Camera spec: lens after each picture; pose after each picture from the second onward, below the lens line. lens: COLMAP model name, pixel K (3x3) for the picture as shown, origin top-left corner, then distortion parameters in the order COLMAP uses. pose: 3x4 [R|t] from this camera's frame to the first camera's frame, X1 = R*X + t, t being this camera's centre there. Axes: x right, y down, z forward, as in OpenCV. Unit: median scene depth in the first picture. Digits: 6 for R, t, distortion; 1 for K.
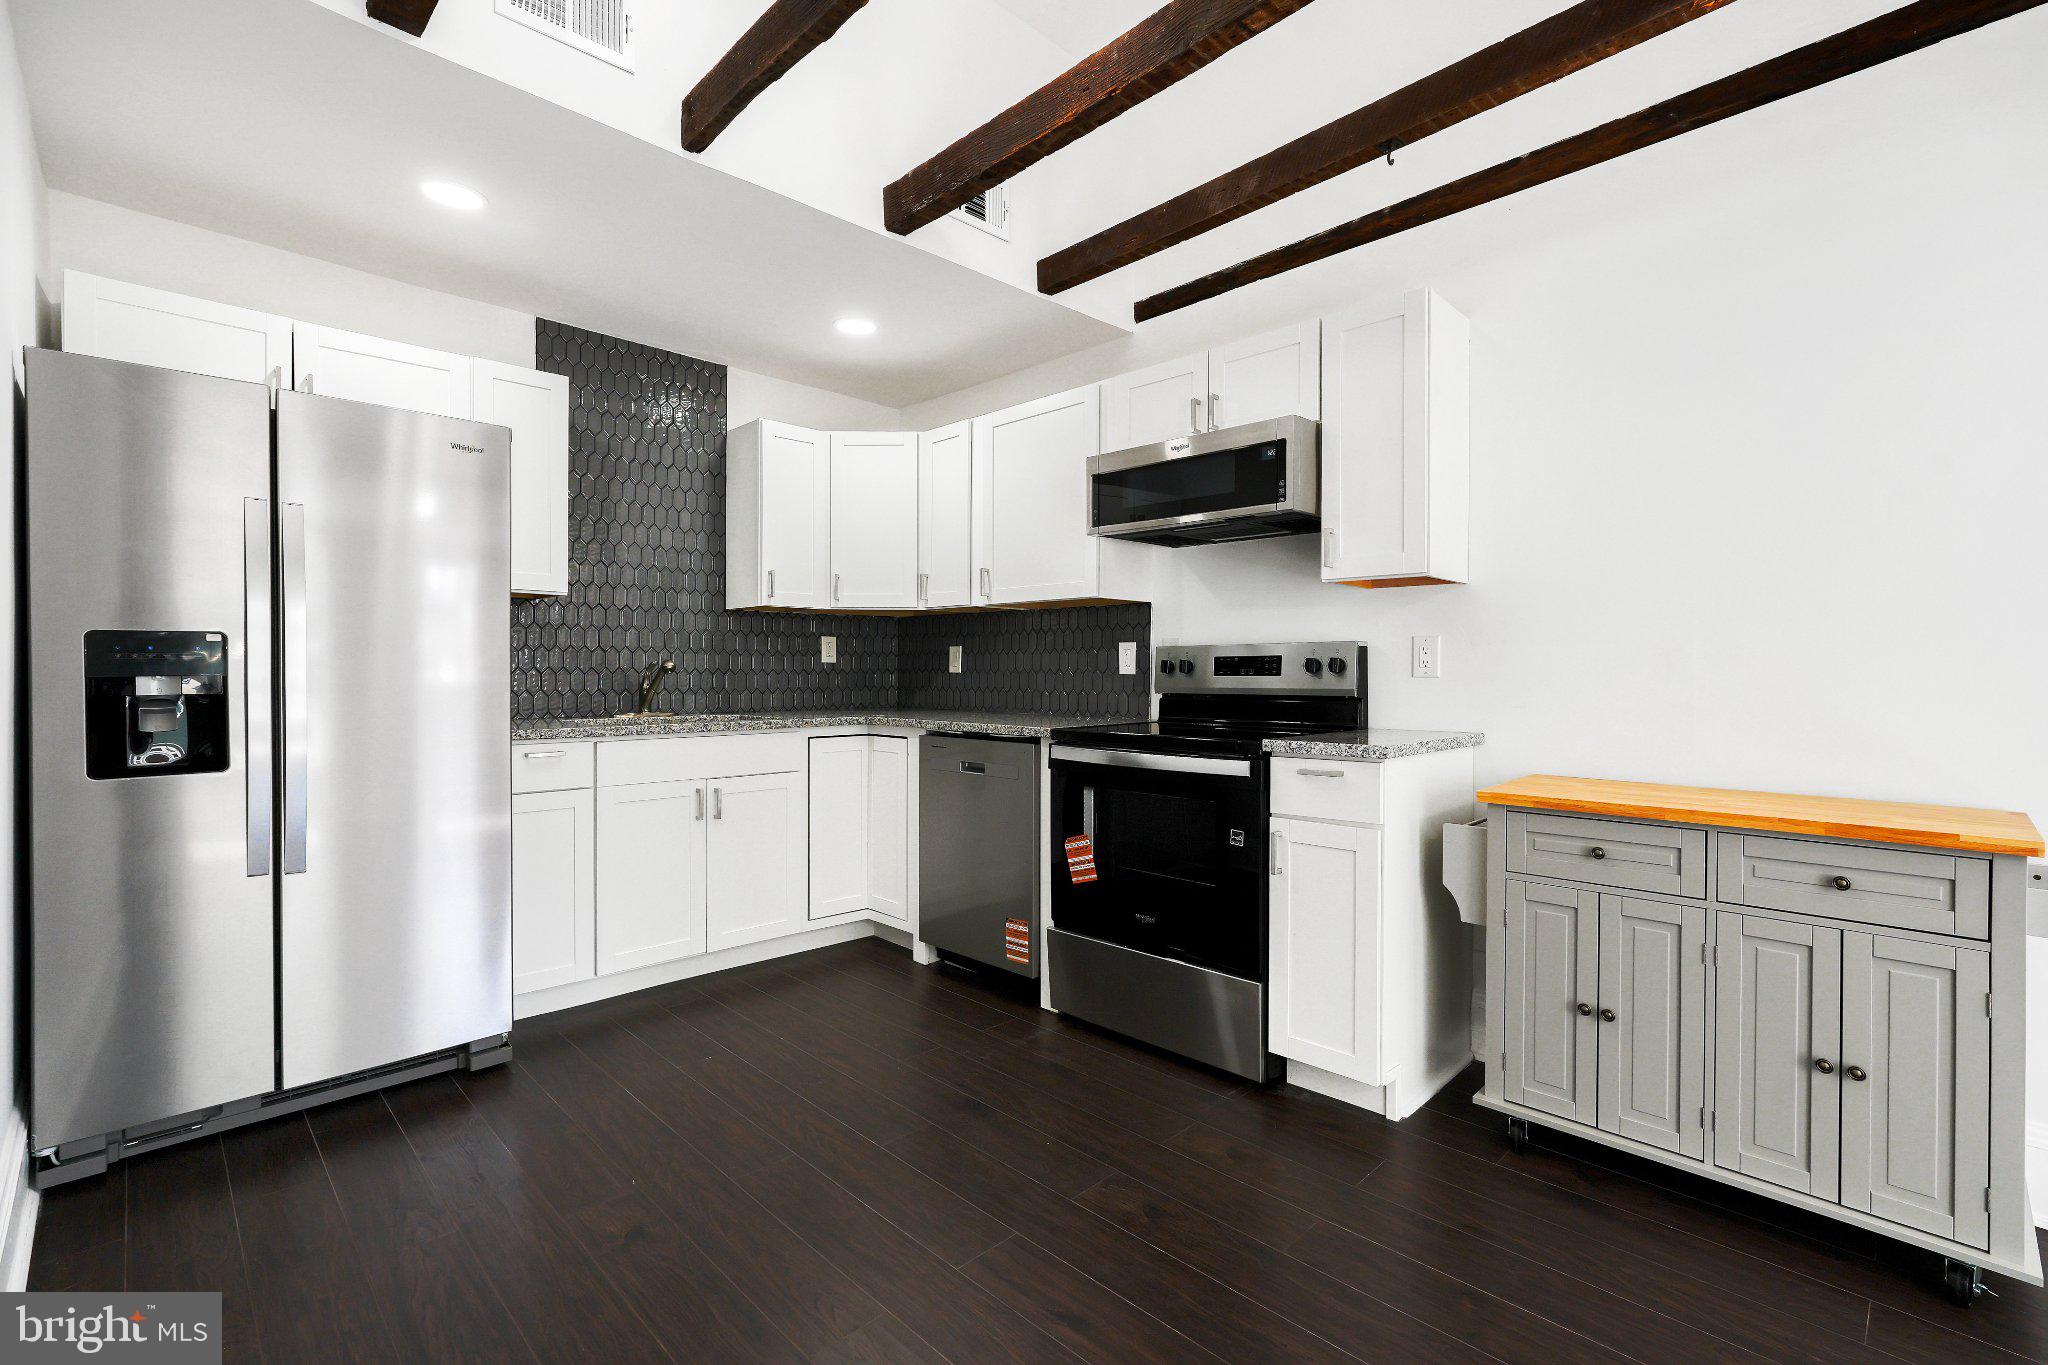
lens RADIAL K [[931.7, 0, 1010.8], [0, 931.7, 672.5], [0, 0, 1]] dist [0.007121, 0.004219]
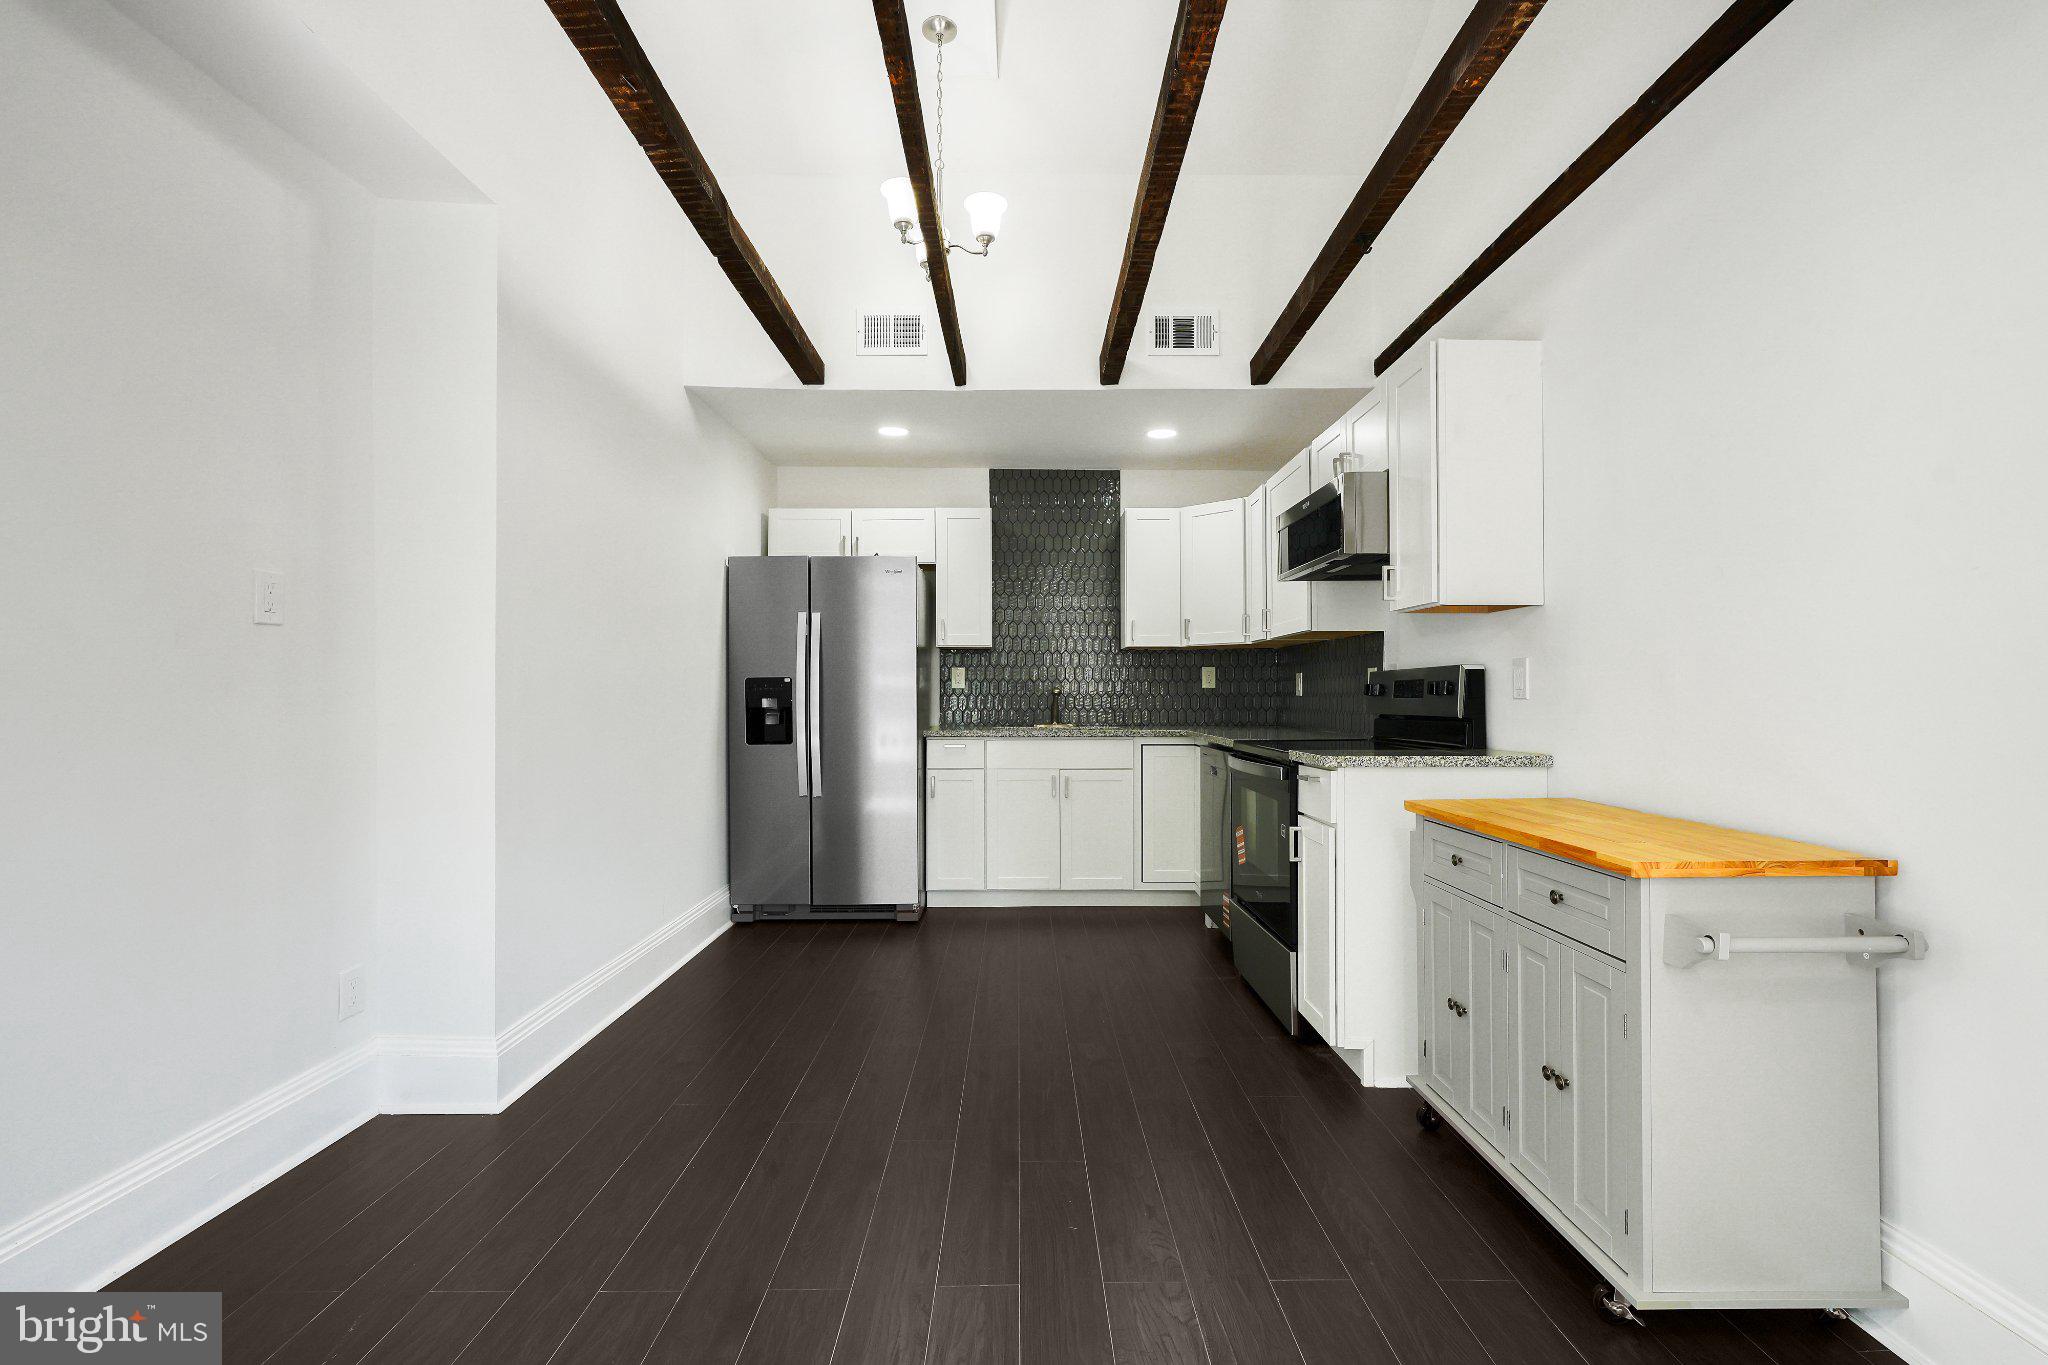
lens RADIAL K [[931.7, 0, 1039.7], [0, 931.7, 694.4], [0, 0, 1]] dist [0.007121, 0.004219]
pose [[0.724357, -0.003744, -0.689415, 0.633417], [0.002391, 0.999993, -0.002919, 0.001272], [0.689421, 0.000466, 0.724361, -0.073812]]
